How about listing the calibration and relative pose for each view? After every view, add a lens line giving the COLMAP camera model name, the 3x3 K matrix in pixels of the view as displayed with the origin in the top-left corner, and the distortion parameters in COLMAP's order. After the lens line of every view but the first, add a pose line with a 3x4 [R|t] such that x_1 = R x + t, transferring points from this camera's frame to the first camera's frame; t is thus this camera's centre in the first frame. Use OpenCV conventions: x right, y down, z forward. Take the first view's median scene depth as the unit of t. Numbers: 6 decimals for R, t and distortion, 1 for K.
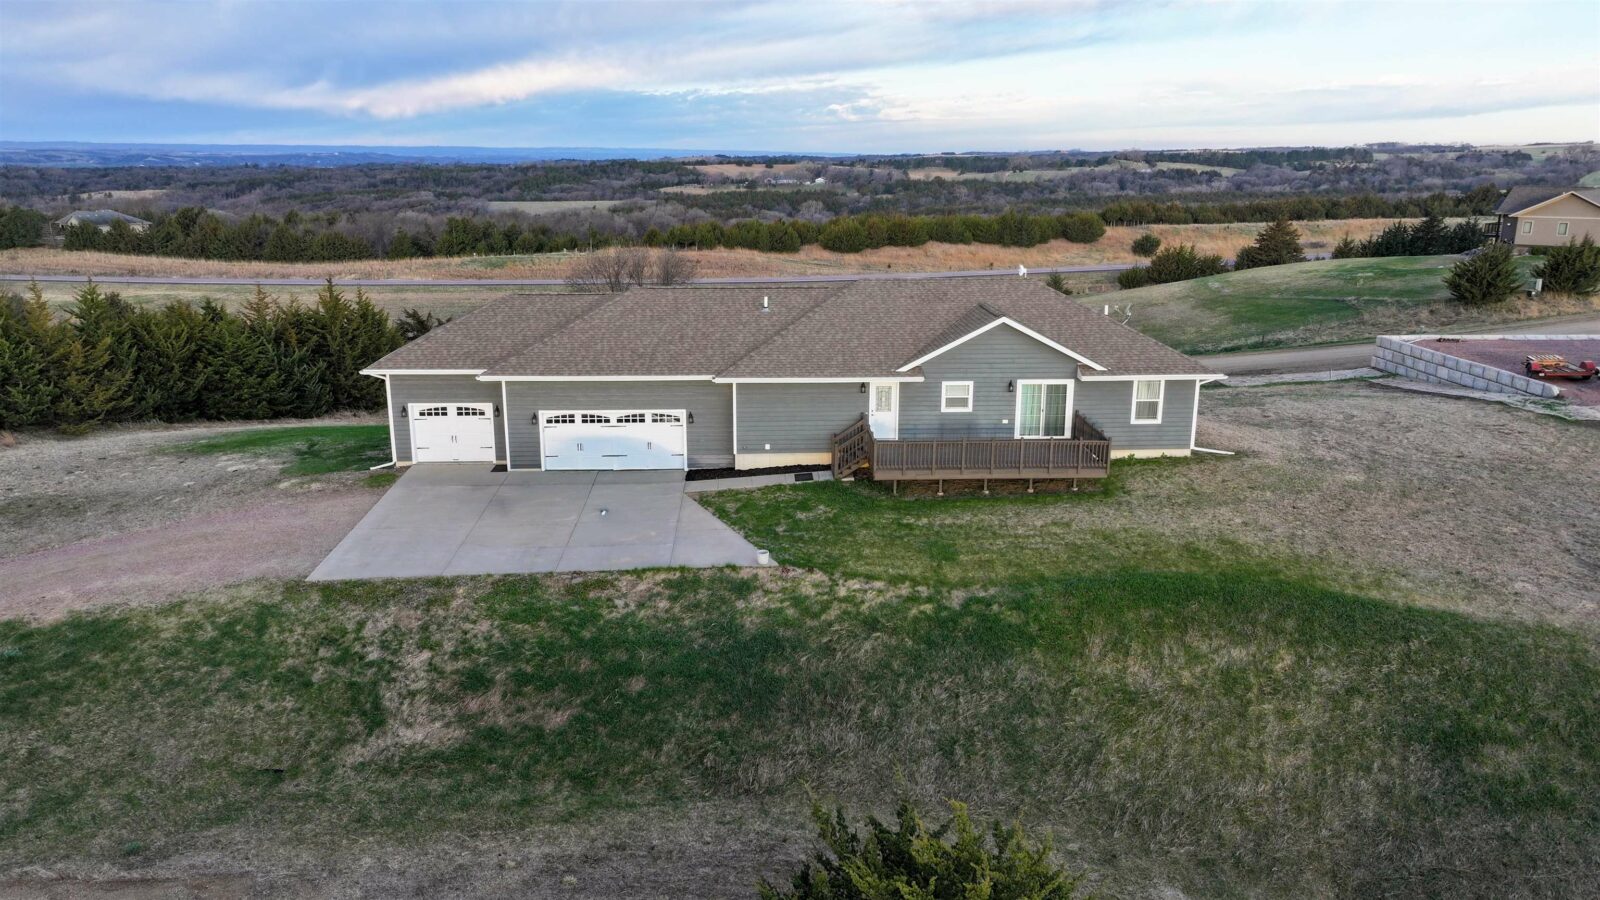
lens RADIAL K [[1118.9, 0, 796.8], [0, 1118.9, 454.1], [0, 0, 1]] dist [0.007008, 0.004577]
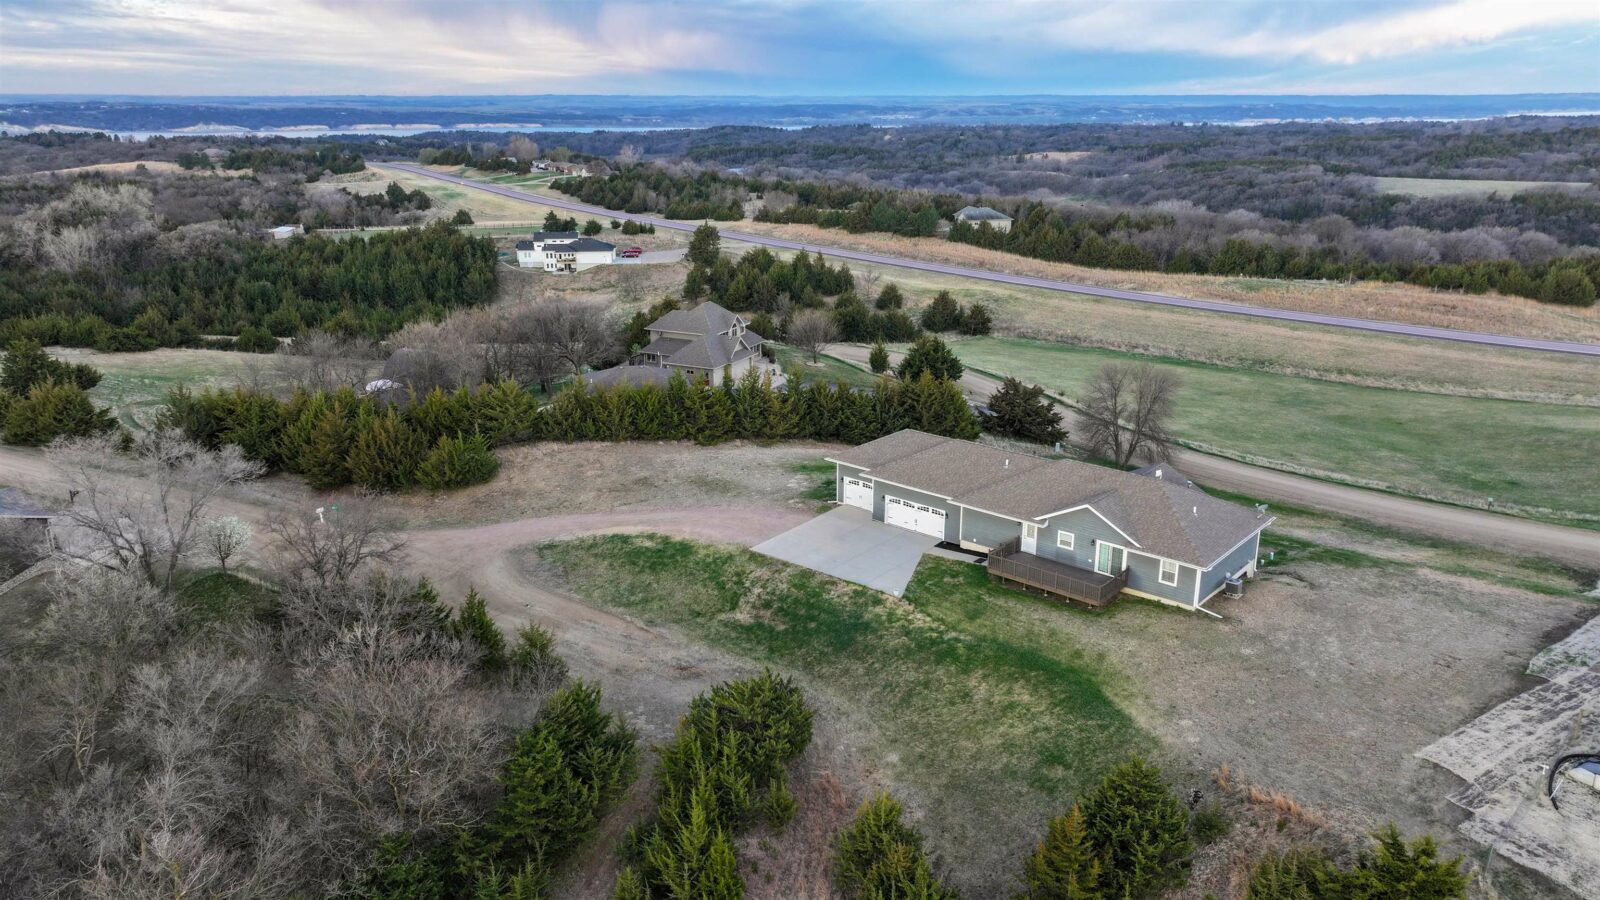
lens RADIAL K [[1118.9, 0, 792.3], [0, 1118.9, 447.3], [0, 0, 1]] dist [0.007008, 0.004577]
pose [[0.715897, 0.199609, -0.669065, 1.006014], [-0.173445, 0.979067, 0.106509, -0.314025], [0.676320, 0.039797, 0.735532, -0.632234]]
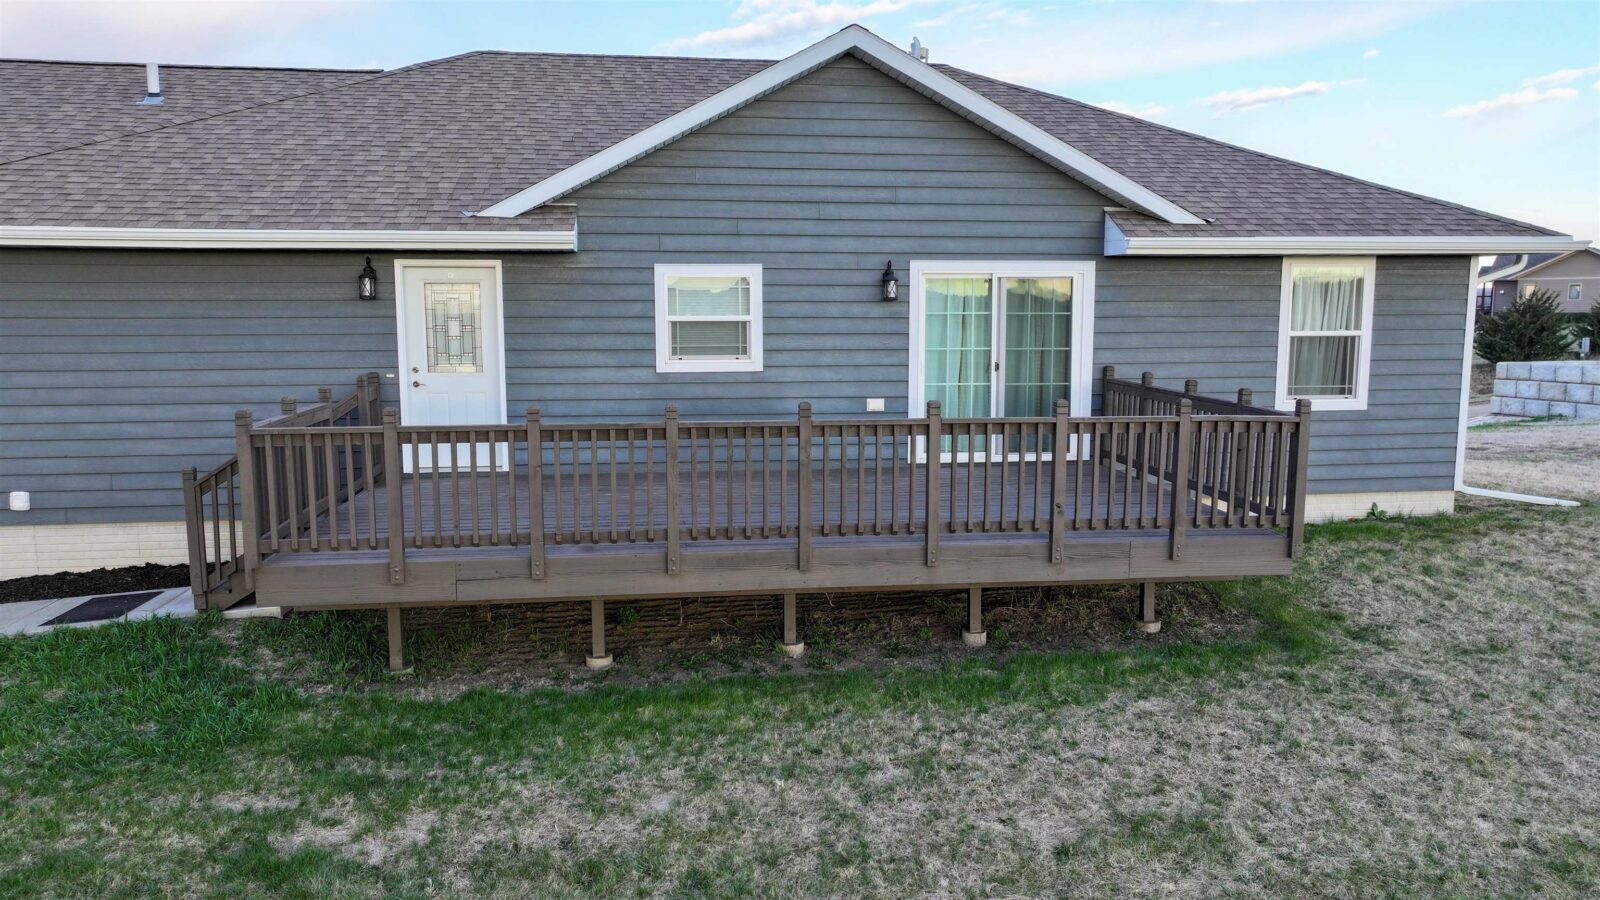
lens RADIAL K [[1118.9, 0, 802.8], [0, 1118.9, 445.9], [0, 0, 1]] dist [0.007008, 0.004577]
pose [[0.996533, -0.013175, 0.082151, 0.143244], [0.024055, 0.990839, -0.132887, 0.021343], [-0.079647, 0.134403, 0.987721, 0.713601]]
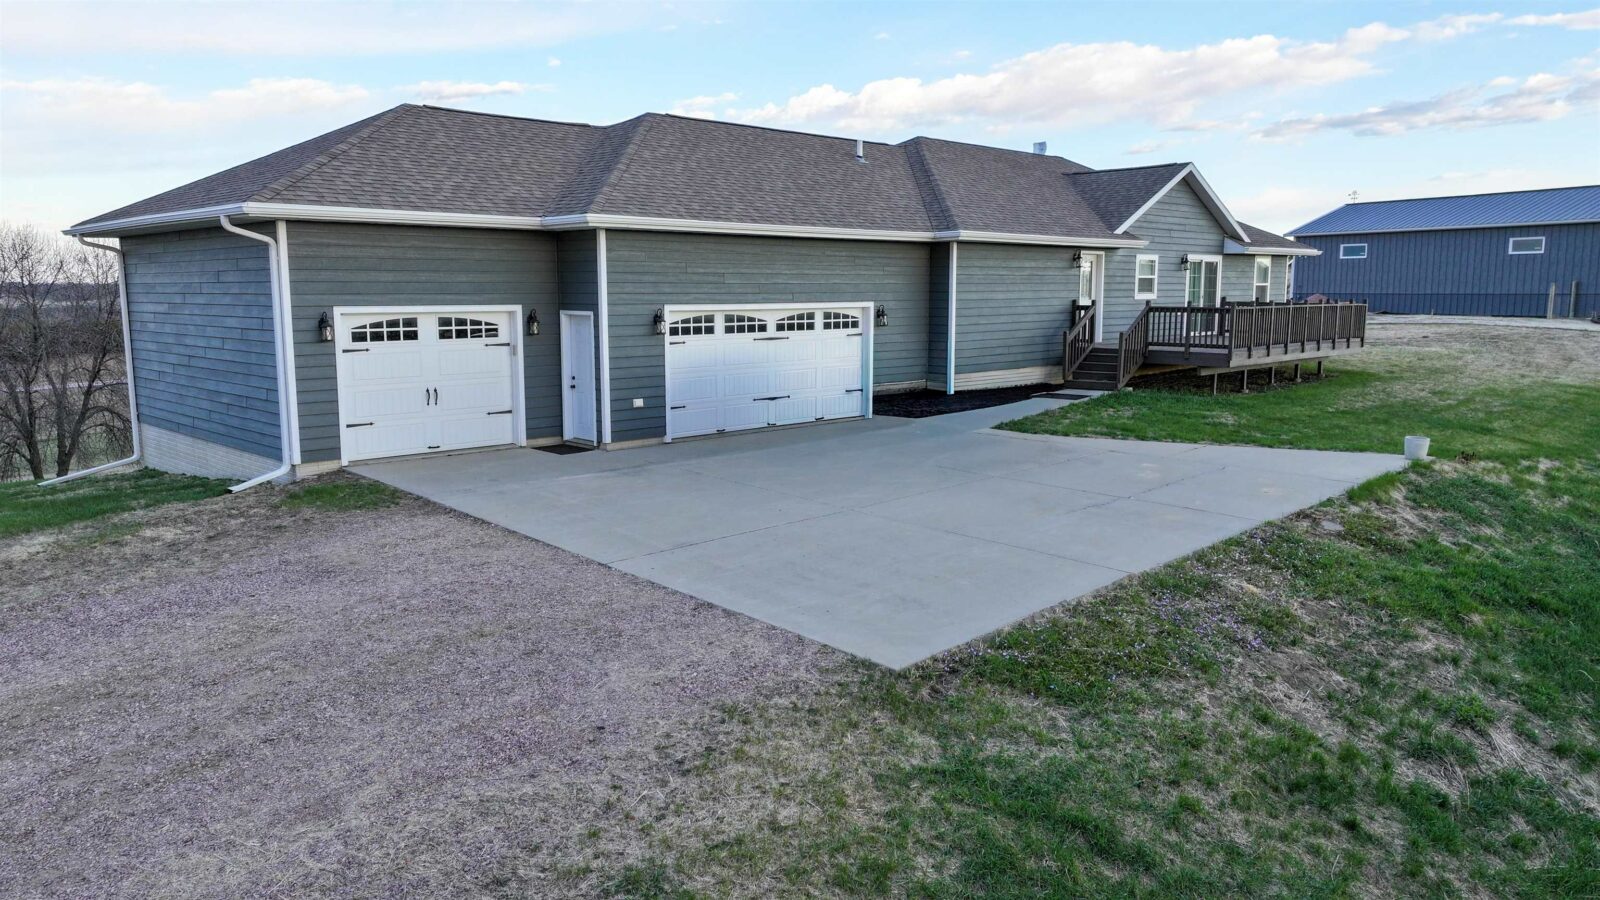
lens RADIAL K [[1118.9, 0, 799.0], [0, 1118.9, 458.3], [0, 0, 1]] dist [0.007008, 0.004577]
pose [[0.741593, -0.105233, 0.662545, -0.502013], [0.181394, 0.982286, -0.047018, 0.055219], [-0.645861, 0.155050, 0.747545, 0.629717]]
